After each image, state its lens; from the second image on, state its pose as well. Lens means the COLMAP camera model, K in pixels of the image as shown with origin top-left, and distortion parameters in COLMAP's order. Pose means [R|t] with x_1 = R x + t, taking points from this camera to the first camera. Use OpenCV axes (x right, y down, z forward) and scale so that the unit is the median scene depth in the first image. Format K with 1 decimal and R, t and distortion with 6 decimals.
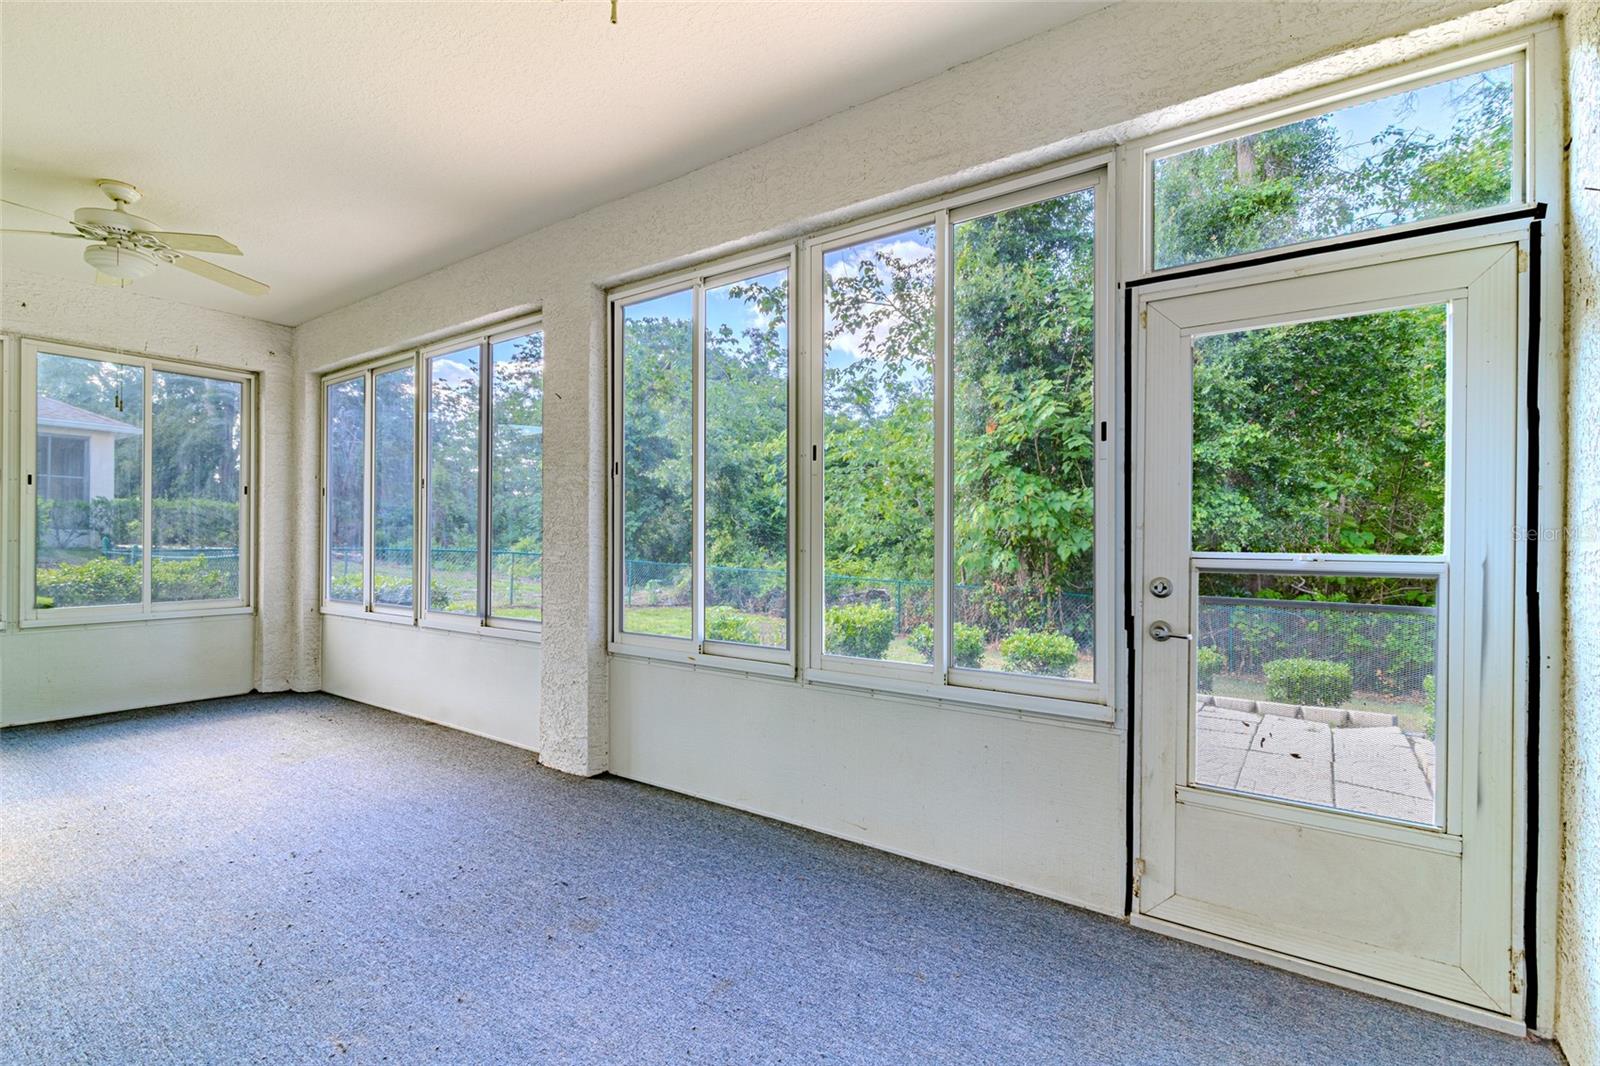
lens RADIAL K [[730.6, 0, 798.5], [0, 730.6, 535.9], [0, 0, 1]] dist [-0.002257, 0.000697]
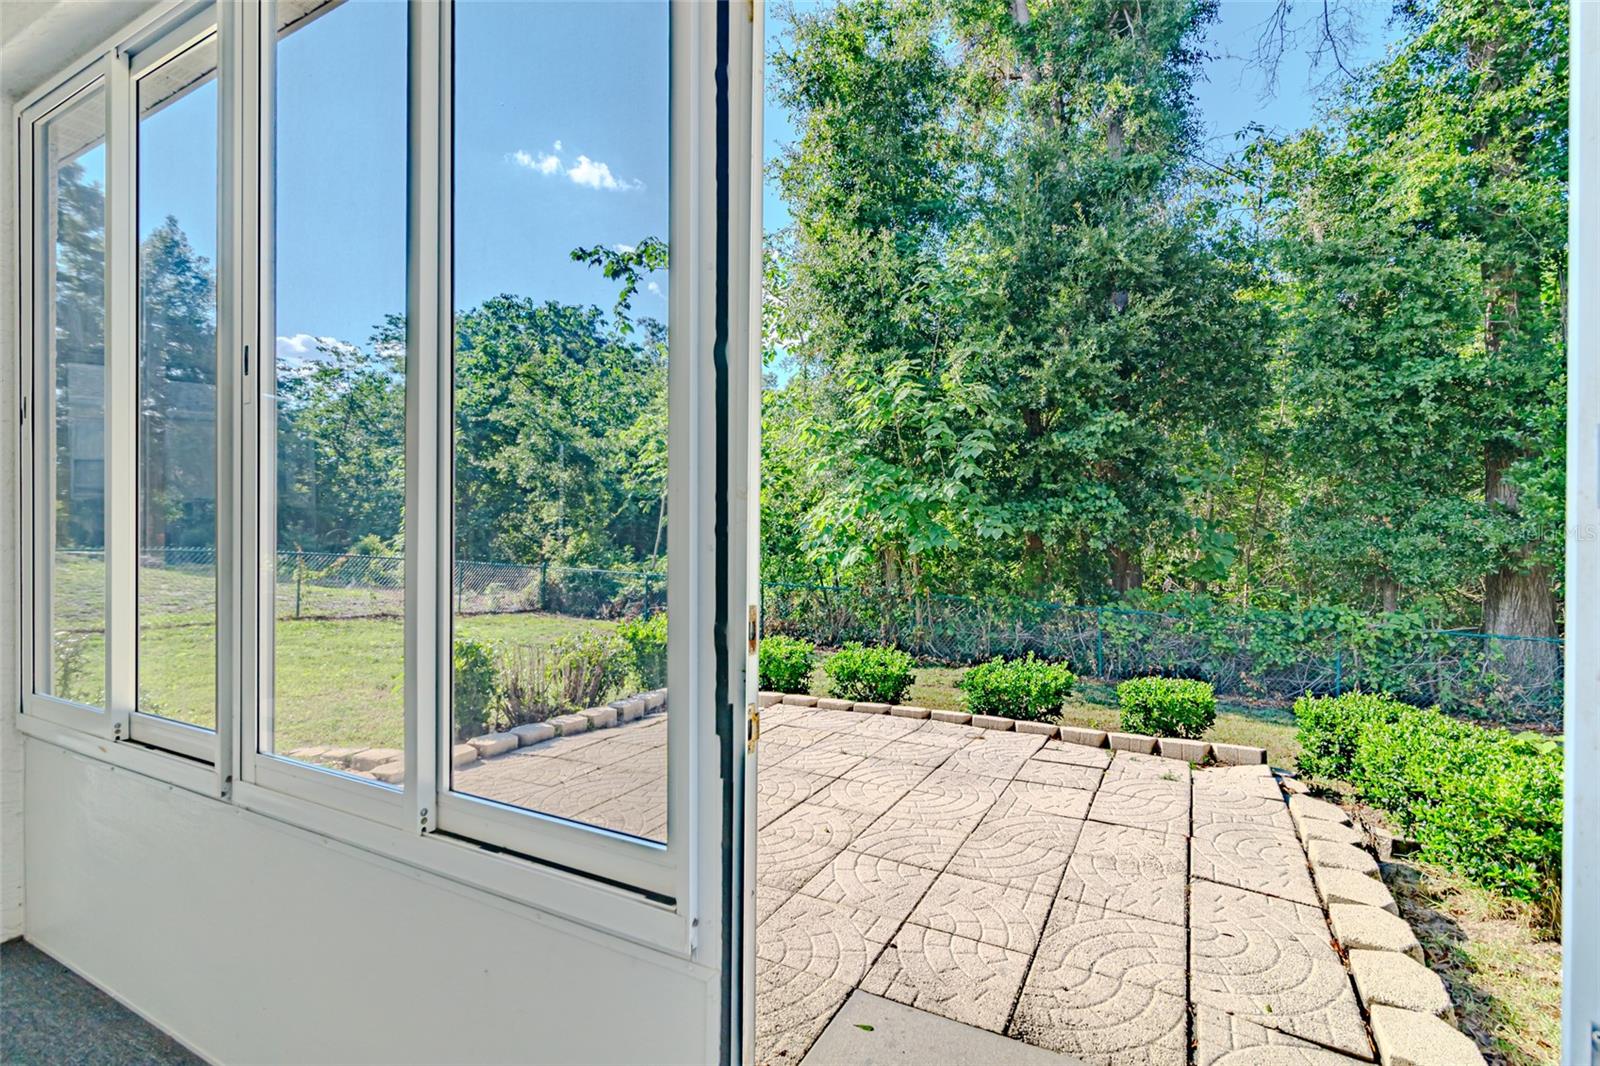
lens RADIAL K [[730.6, 0, 802.1], [0, 730.6, 535.0], [0, 0, 1]] dist [-0.002257, 0.000697]
pose [[0.991519, -0.001294, 0.129957, 0.098096], [0.001212, 0.999999, 0.000707, 0.002172], [-0.129958, -0.000543, 0.991519, 0.126349]]
